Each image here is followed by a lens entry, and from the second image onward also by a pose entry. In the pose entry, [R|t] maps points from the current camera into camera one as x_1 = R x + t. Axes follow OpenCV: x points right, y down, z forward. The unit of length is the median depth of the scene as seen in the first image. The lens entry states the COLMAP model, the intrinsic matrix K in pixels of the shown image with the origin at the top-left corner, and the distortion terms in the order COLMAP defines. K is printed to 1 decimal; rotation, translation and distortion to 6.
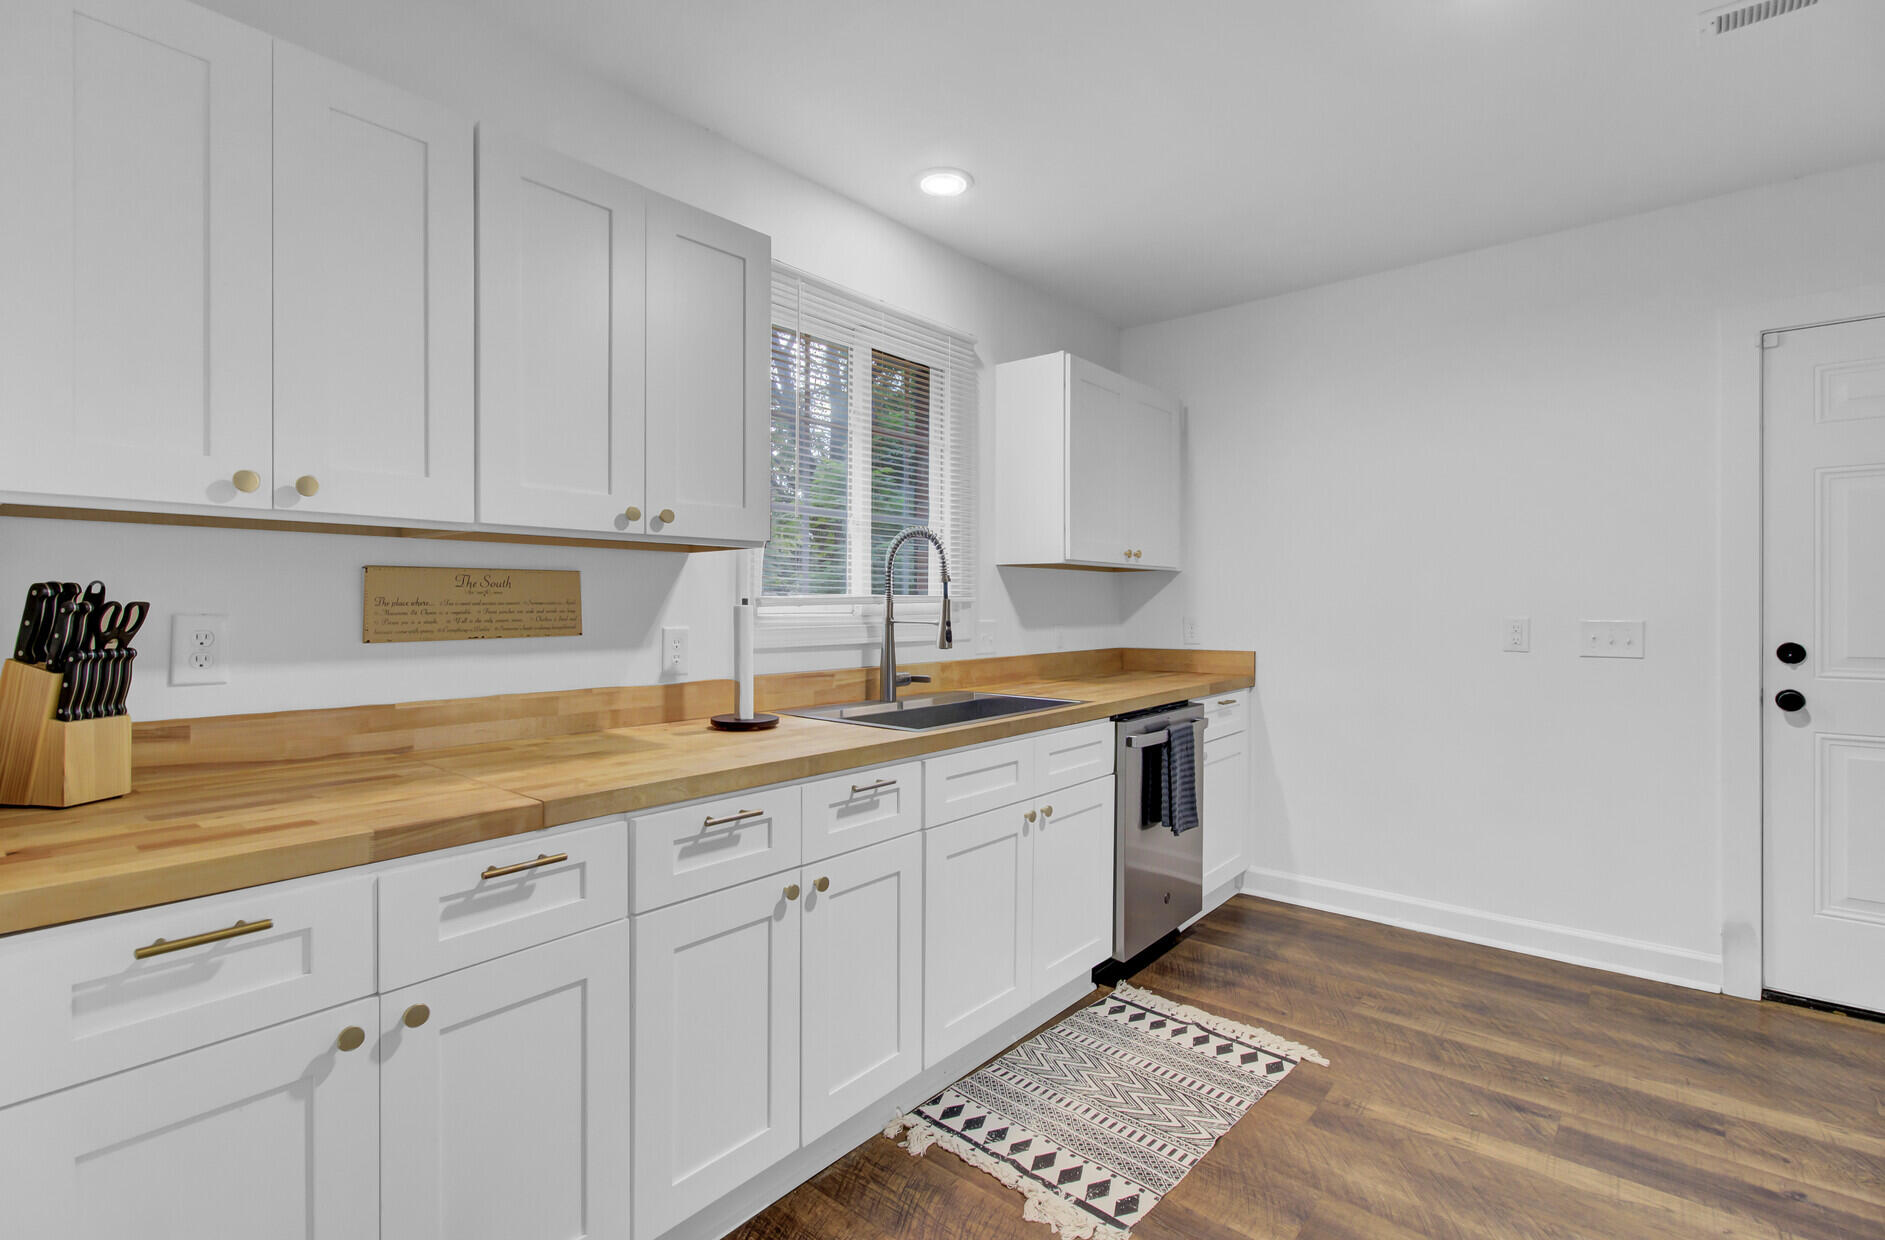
lens RADIAL K [[869.0, 0, 944.5], [0, 869.0, 611.2], [0, 0, 1]] dist [0.001413, -0.001465]
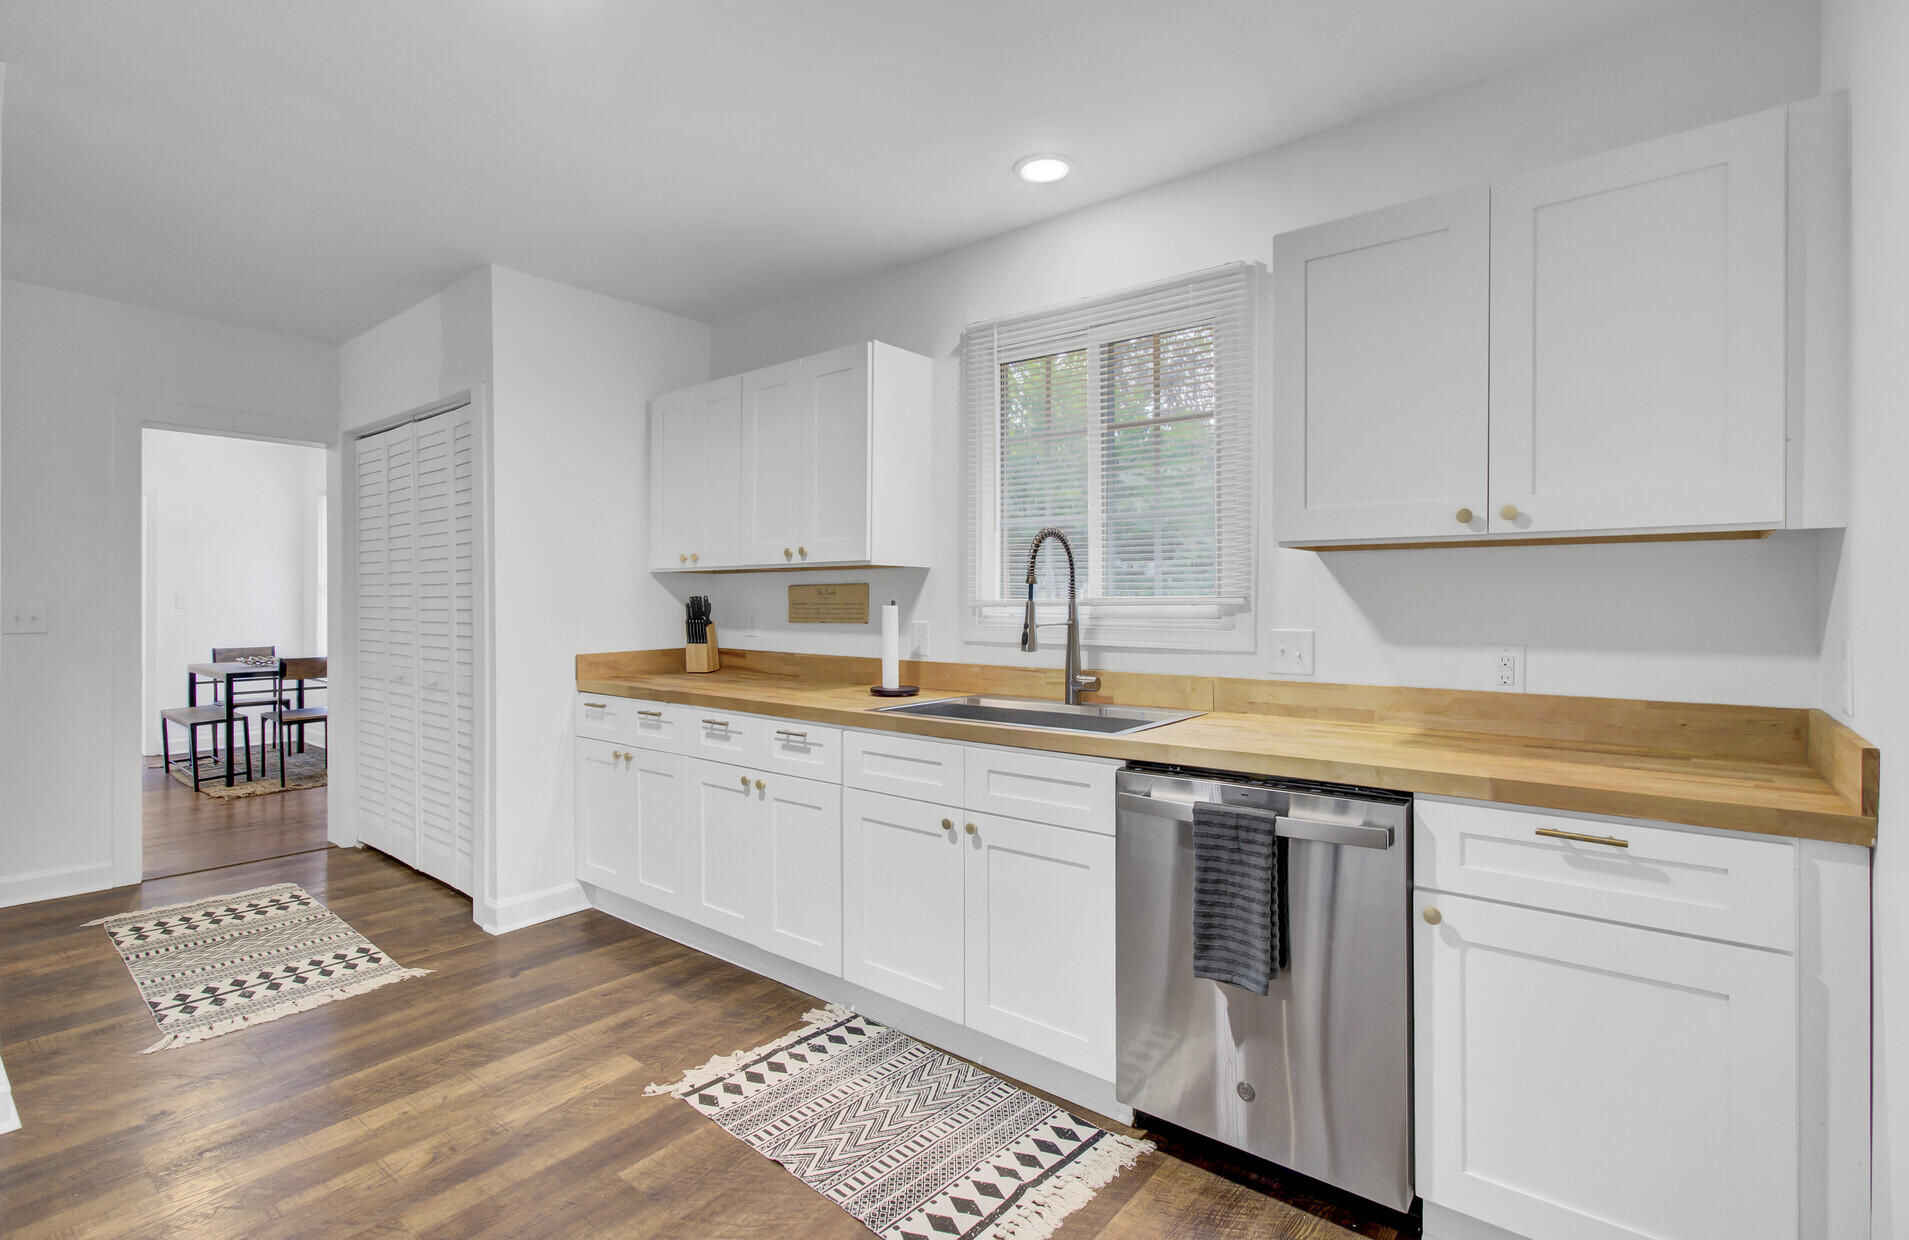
lens RADIAL K [[885.9, 0, 961.8], [0, 885.9, 609.2], [0, 0, 1]] dist [-0.002751, 0.000189]
pose [[0.028305, 0.005079, -0.999586, 1.266006], [-0.011615, 0.999921, 0.004752, -0.009827], [0.999532, 0.011476, 0.028362, 1.143214]]
